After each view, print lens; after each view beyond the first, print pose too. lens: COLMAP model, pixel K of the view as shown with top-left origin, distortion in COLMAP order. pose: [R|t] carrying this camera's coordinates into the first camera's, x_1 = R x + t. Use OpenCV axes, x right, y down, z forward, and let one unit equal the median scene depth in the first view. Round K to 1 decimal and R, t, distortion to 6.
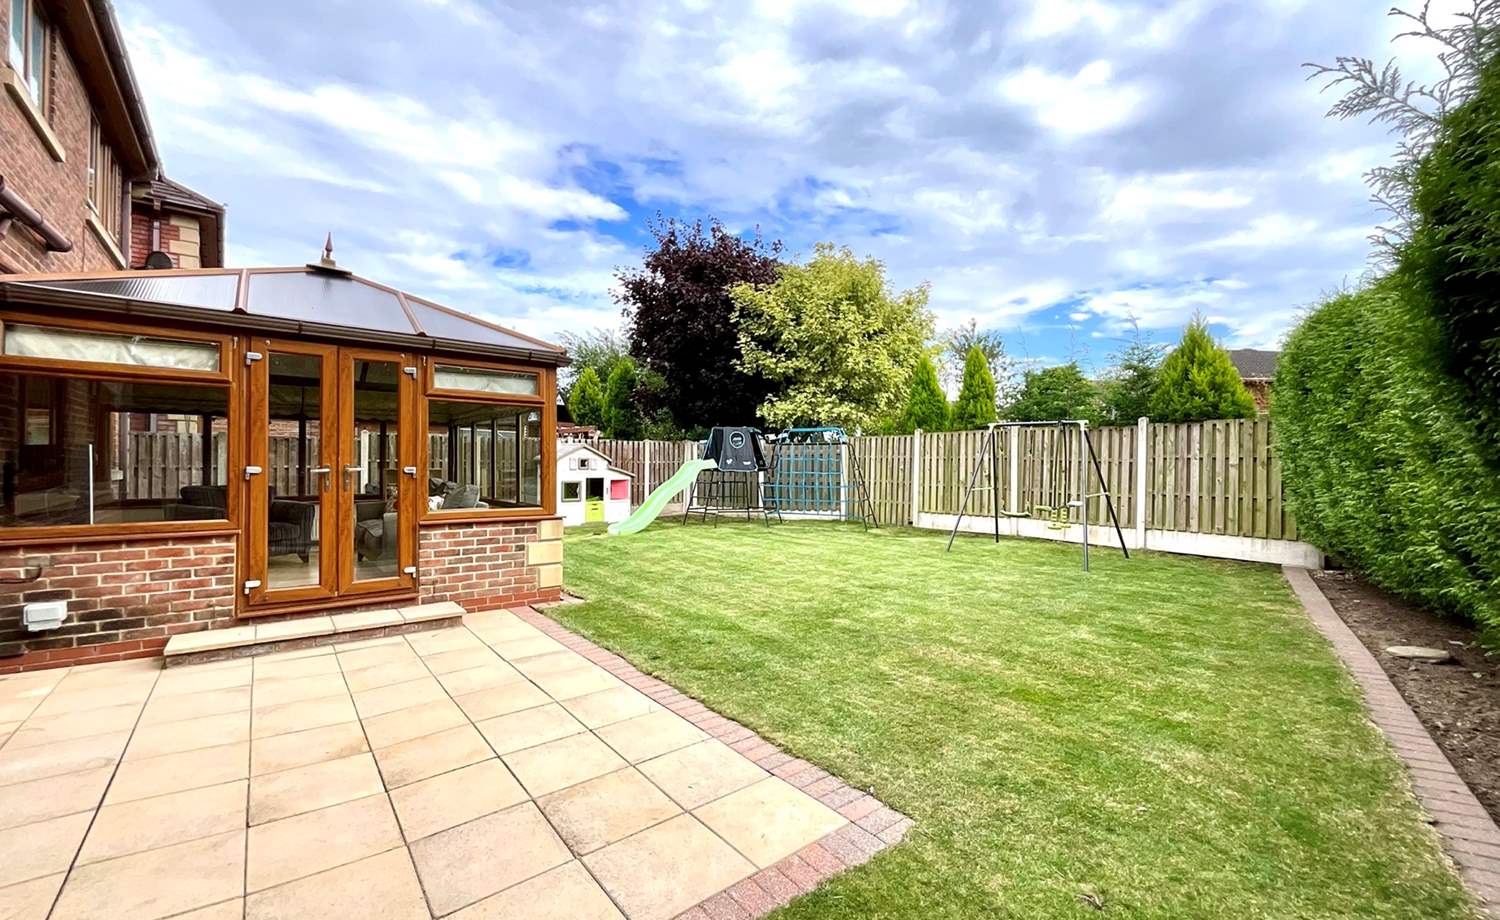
lens RADIAL K [[611.6, 0, 747.0], [0, 611.6, 463.2], [0, 0, 1]] dist [-0.002181, 0.001025]
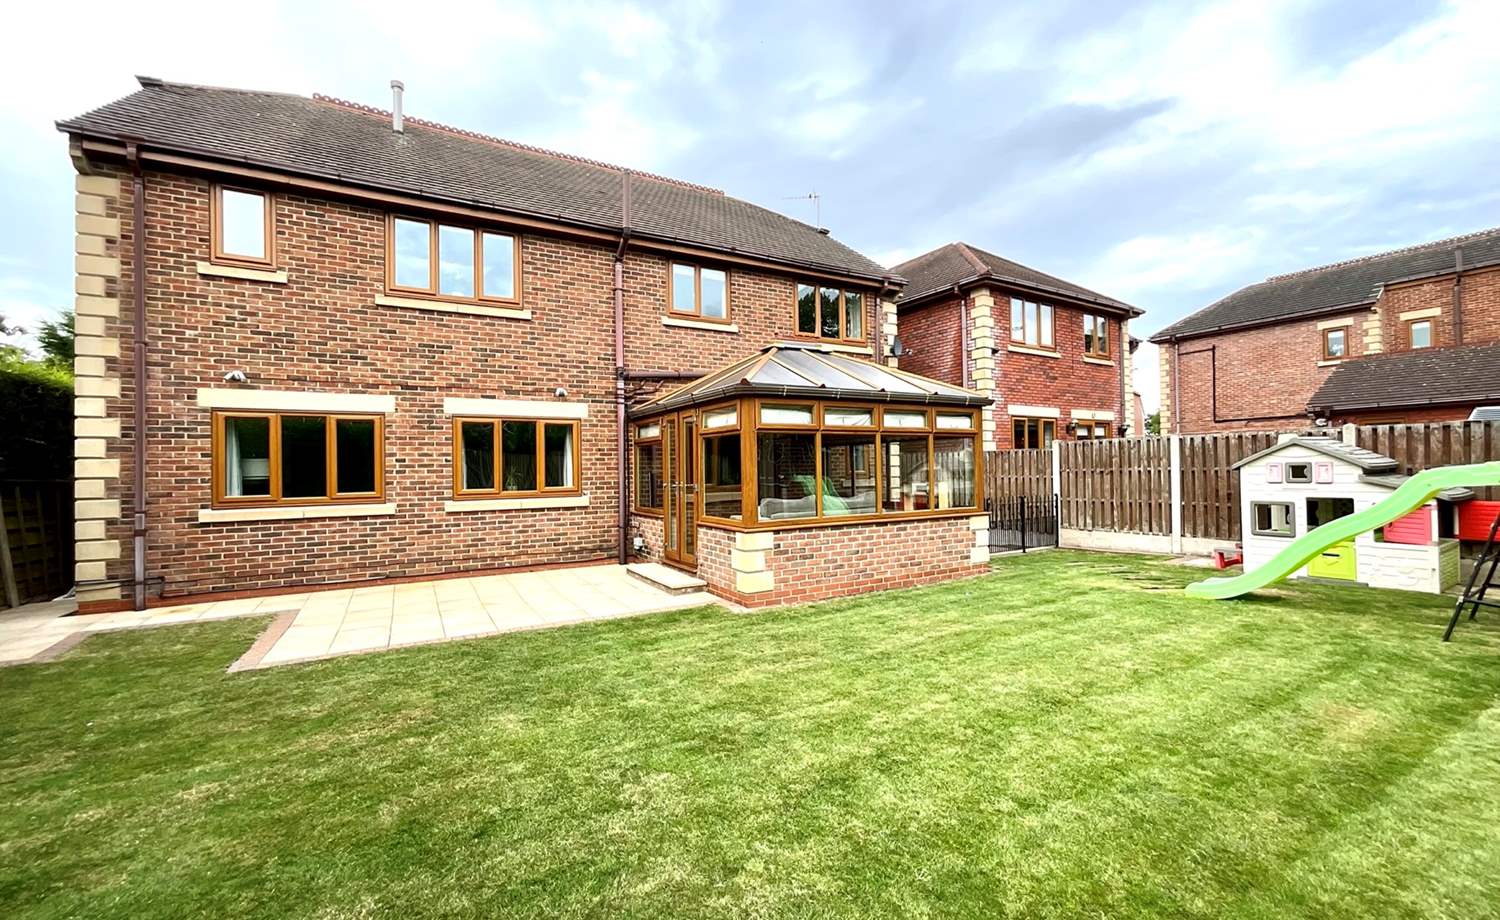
lens RADIAL K [[611.6, 0, 749.4], [0, 611.6, 465.5], [0, 0, 1]] dist [-0.002181, 0.001025]
pose [[-0.171233, -0.013863, -0.985133, 0.769585], [0.015650, 0.999737, -0.016789, -0.008576], [0.985106, -0.018293, -0.170971, 1.204338]]
